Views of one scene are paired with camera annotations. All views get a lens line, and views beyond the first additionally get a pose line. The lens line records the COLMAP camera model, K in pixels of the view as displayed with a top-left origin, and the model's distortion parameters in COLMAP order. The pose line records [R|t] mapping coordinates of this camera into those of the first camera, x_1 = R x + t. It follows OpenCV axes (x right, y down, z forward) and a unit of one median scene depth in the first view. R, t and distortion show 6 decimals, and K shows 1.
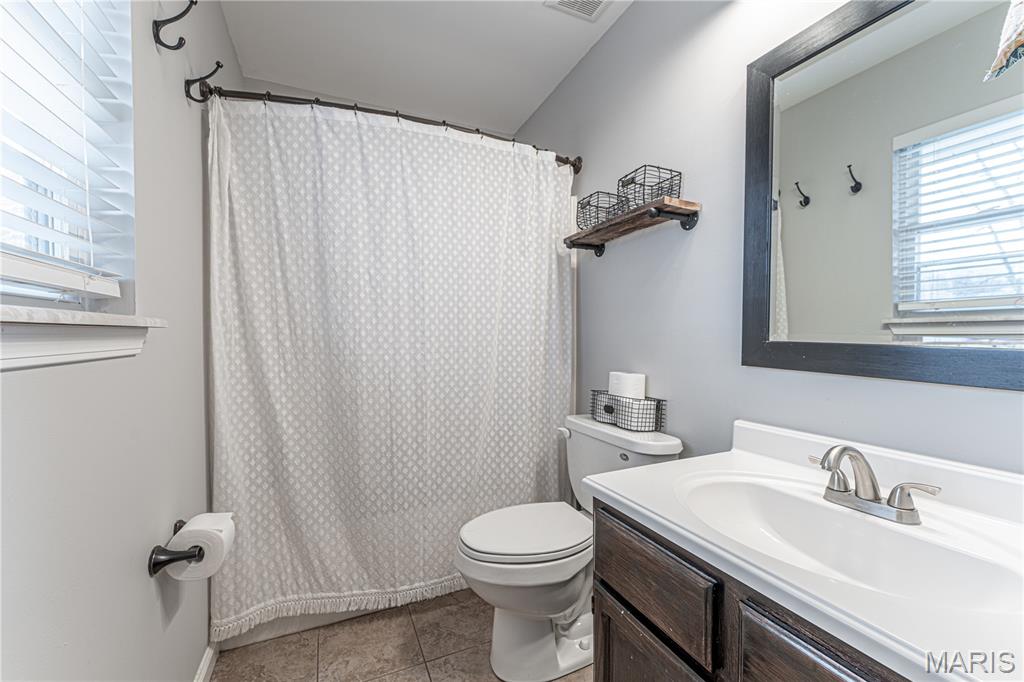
lens RADIAL K [[406.4, 0, 510.6], [0, 406.4, 340.1], [0, 0, 1]] dist [0.003076, 0.000053]
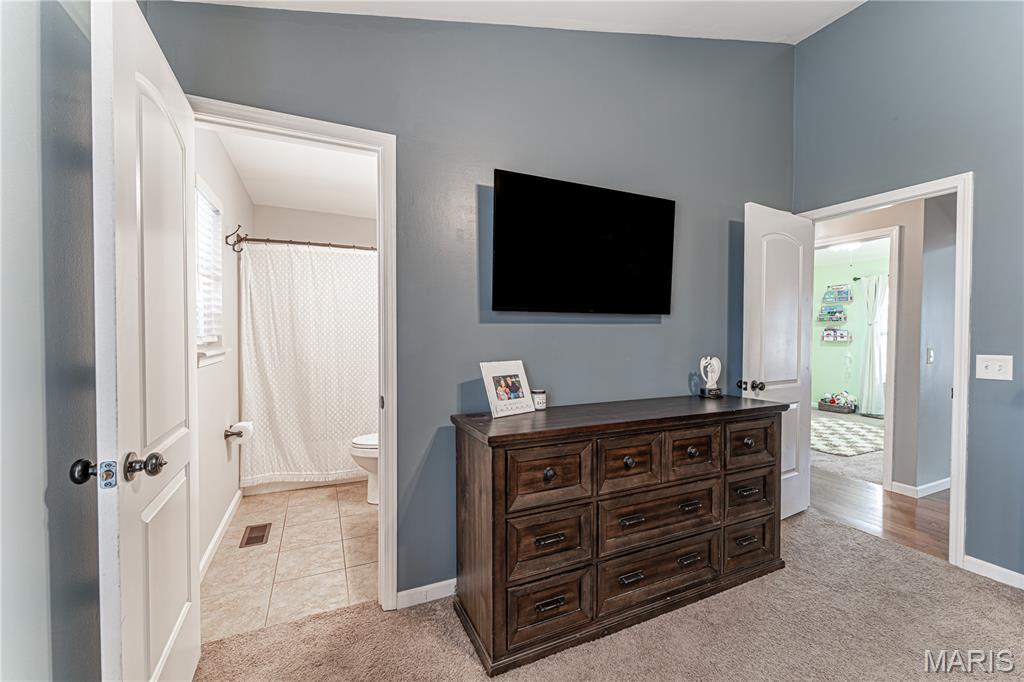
lens RADIAL K [[406.4, 0, 512.0], [0, 406.4, 341.3], [0, 0, 1]] dist [0.003076, 0.000053]
pose [[0.999854, 0.013935, 0.009889, 0.673936], [-0.014042, 0.999842, 0.010884, -0.097639], [-0.009736, -0.011022, 0.999892, -1.155633]]
